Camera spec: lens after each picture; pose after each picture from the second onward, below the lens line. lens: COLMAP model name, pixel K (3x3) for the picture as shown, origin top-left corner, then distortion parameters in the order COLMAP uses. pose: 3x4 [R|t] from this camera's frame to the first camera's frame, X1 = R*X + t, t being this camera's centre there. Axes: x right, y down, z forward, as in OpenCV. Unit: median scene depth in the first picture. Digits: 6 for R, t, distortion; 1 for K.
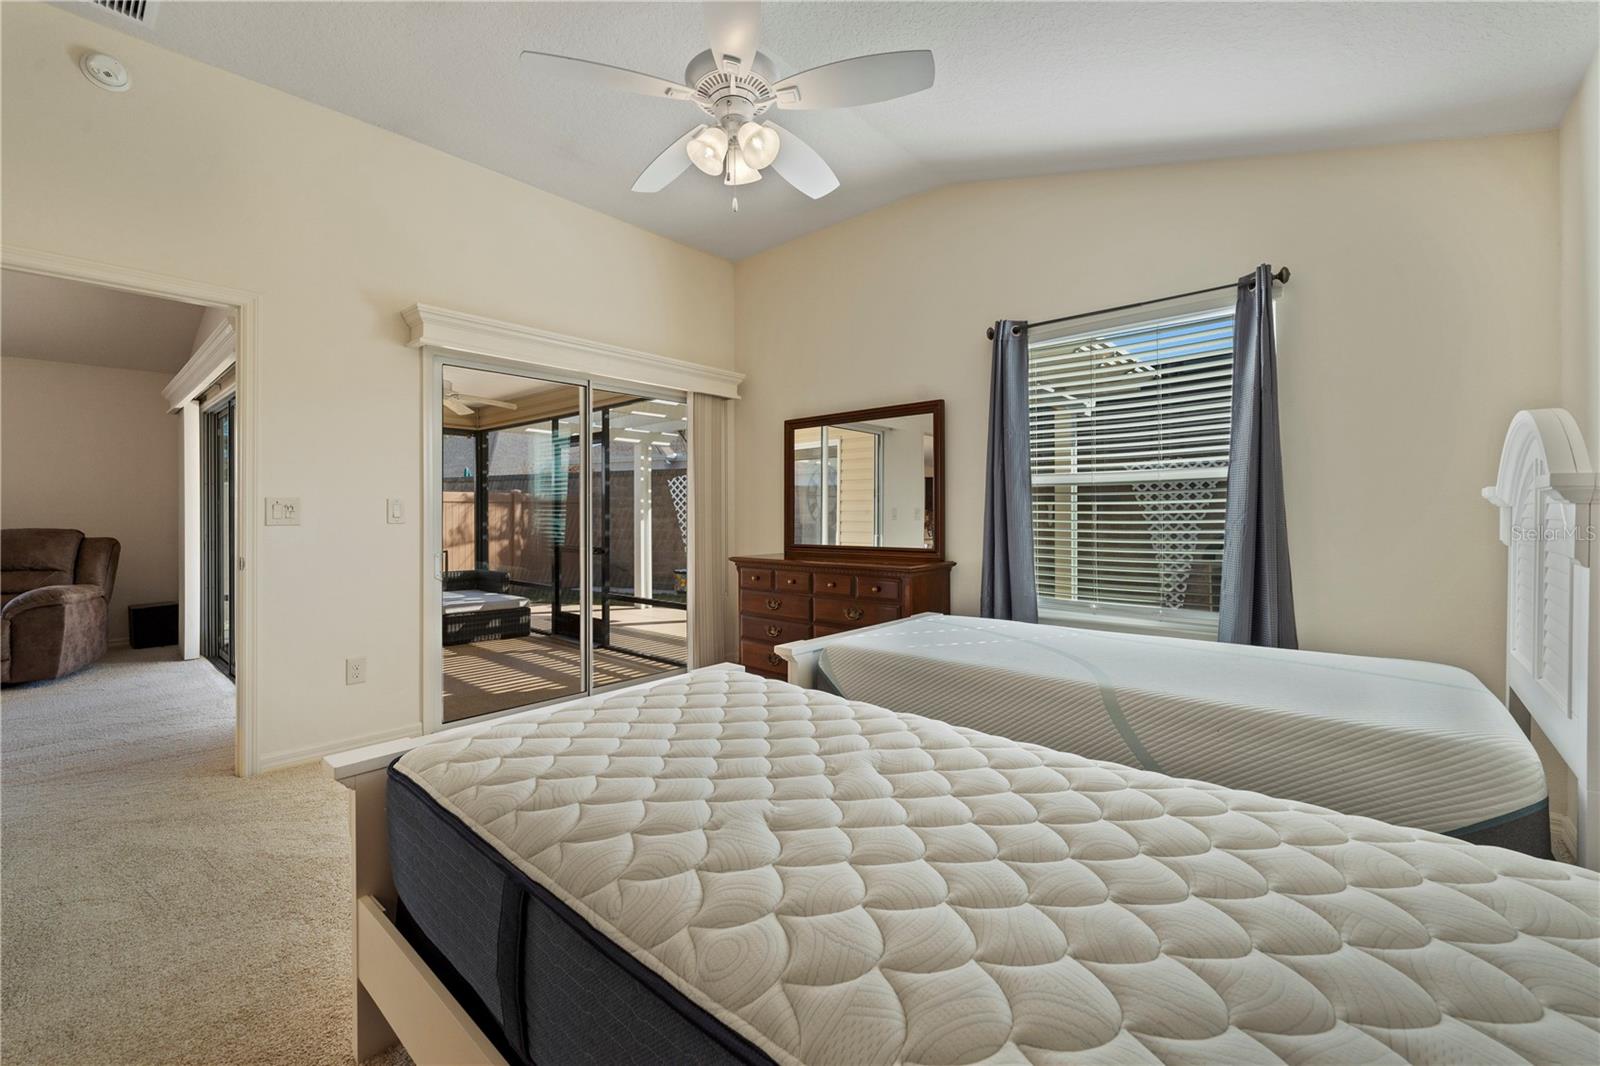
lens RADIAL K [[648.5, 0, 800.0], [0, 648.5, 533.0], [0, 0, 1]] dist [0.012971, 0.000010]
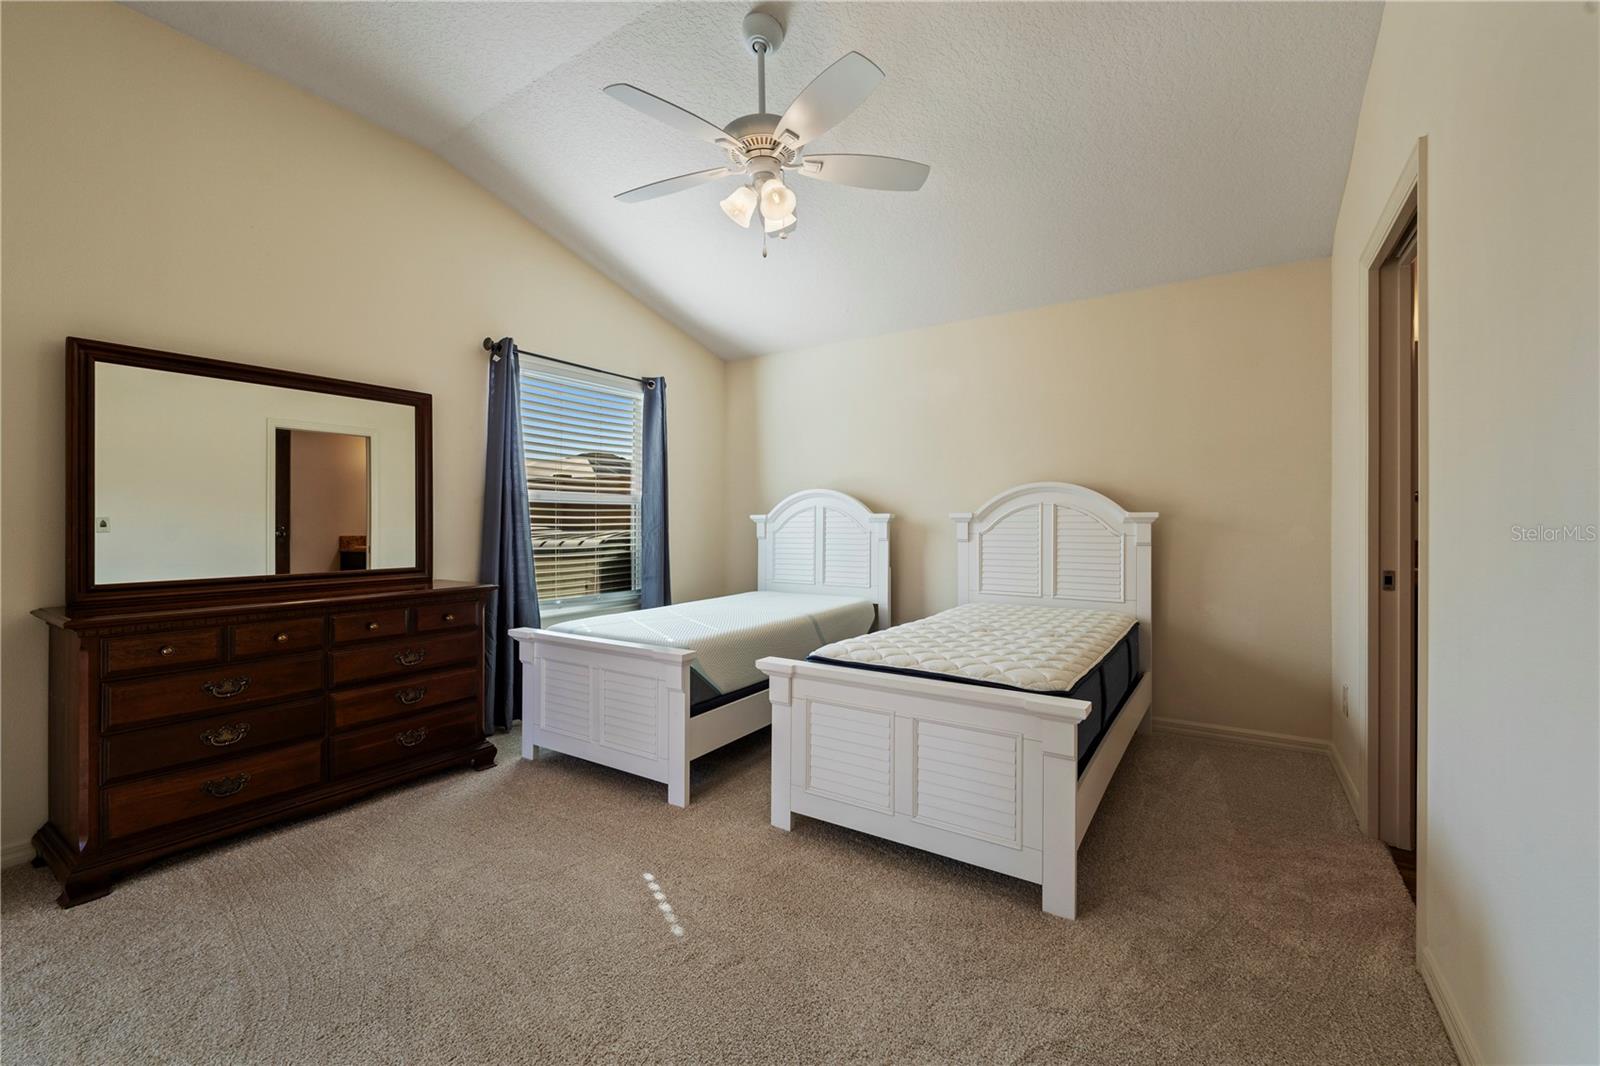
lens RADIAL K [[648.5, 0, 800.0], [0, 648.5, 533.0], [0, 0, 1]] dist [0.012971, 0.000010]
pose [[-0.134898, -0.005107, 0.990846, -0.715102], [0.035382, 0.999324, 0.009968, -0.010868], [-0.990228, 0.036403, -0.134626, 0.629176]]
